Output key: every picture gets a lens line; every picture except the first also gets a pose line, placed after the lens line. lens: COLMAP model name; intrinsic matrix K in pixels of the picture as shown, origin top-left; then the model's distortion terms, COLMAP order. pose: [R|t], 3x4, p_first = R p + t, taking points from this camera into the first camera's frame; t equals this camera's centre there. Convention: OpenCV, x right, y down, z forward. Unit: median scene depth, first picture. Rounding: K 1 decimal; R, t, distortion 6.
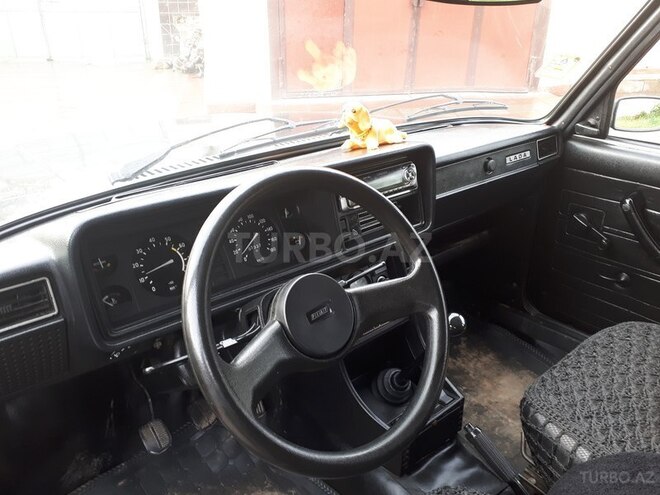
lens RADIAL K [[523.0, 0, 329.8], [0, 523.0, 243.6], [0, 0, 1]] dist [0.013046, -0.004018]
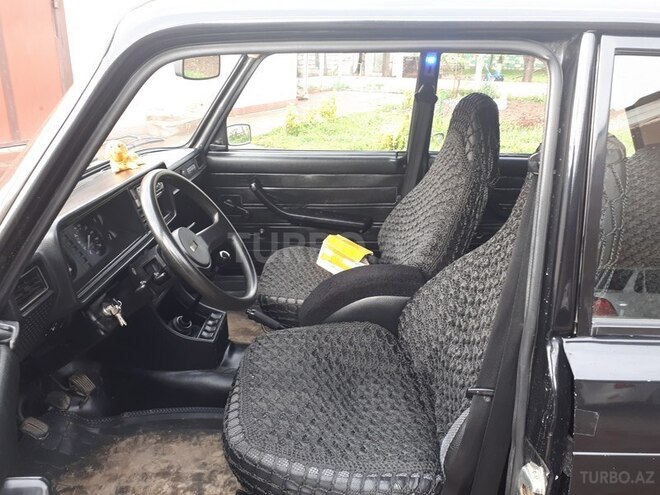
lens RADIAL K [[523.0, 0, 329.6], [0, 523.0, 248.7], [0, 0, 1]] dist [0.013046, -0.004018]
pose [[0.656435, -0.257396, 0.709113, -0.494591], [0.310122, 0.948964, 0.057375, 0.090740], [-0.687690, 0.182248, 0.702757, -0.298992]]
